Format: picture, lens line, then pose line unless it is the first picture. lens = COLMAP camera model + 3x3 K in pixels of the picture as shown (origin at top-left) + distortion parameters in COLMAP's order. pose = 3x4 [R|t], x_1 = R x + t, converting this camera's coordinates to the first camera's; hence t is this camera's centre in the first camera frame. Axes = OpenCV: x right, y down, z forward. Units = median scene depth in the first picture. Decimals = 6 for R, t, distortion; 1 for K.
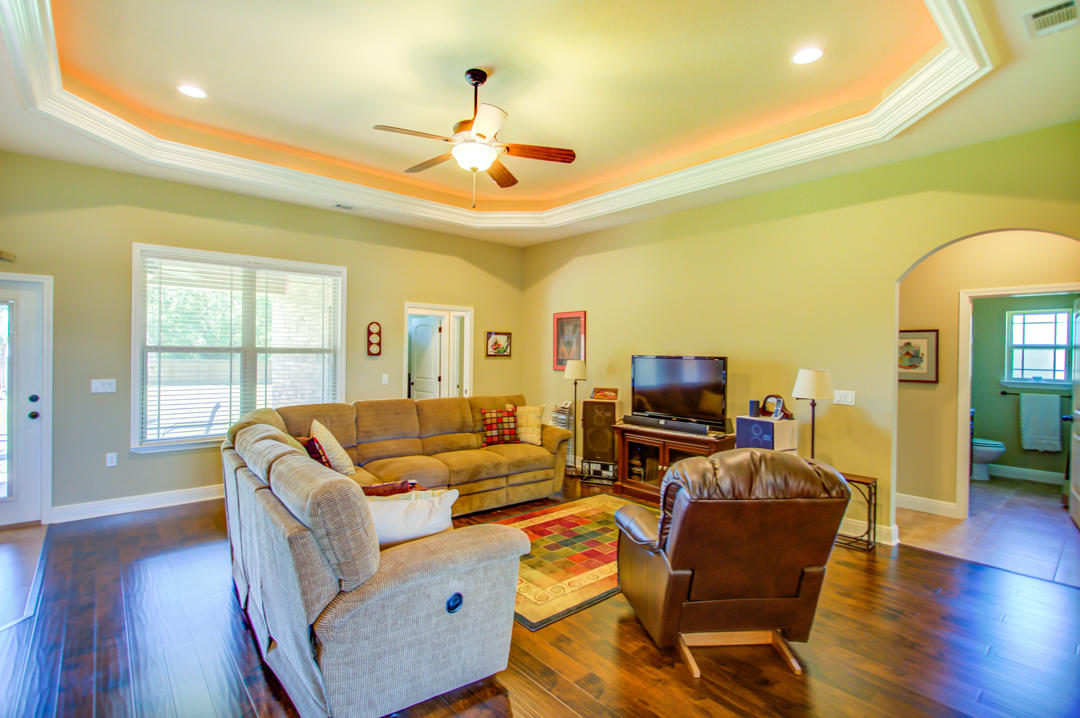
lens RADIAL K [[507.7, 0, 537.9], [0, 507.7, 355.7], [0, 0, 1]] dist [-0.012008, 0.001418]
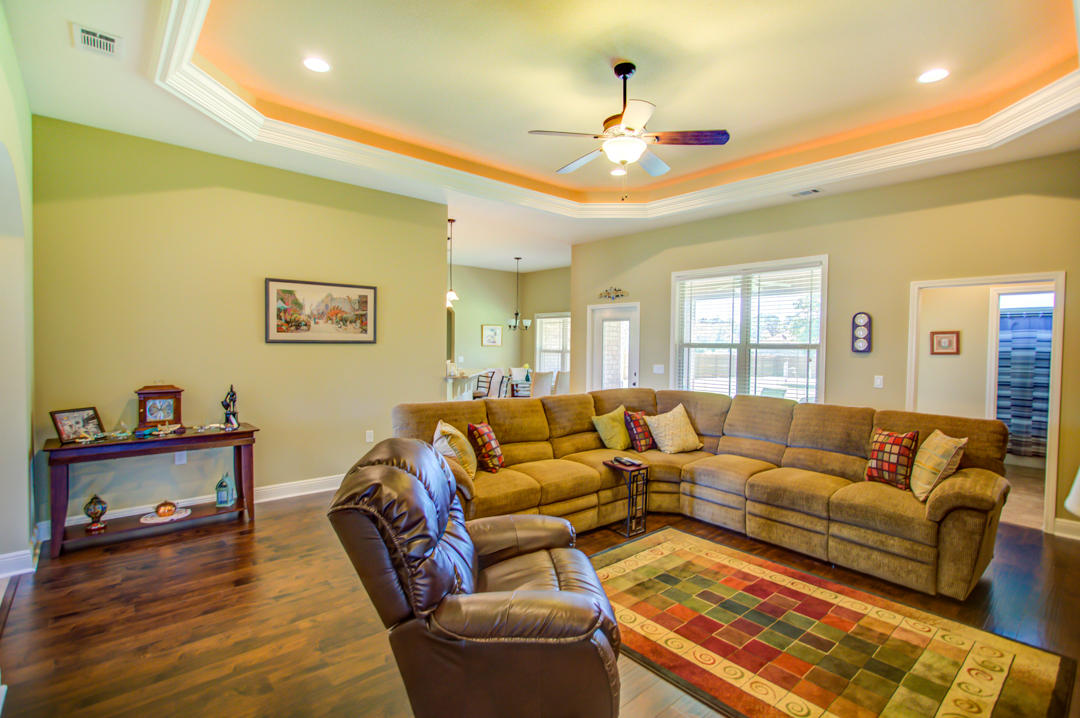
lens RADIAL K [[507.7, 0, 546.4], [0, 507.7, 356.2], [0, 0, 1]] dist [-0.012008, 0.001418]
pose [[0.015225, 0.013550, -0.999792, 0.631004], [-0.015519, 0.999791, 0.013313, 0.004057], [0.999764, 0.015313, 0.015432, 0.585378]]
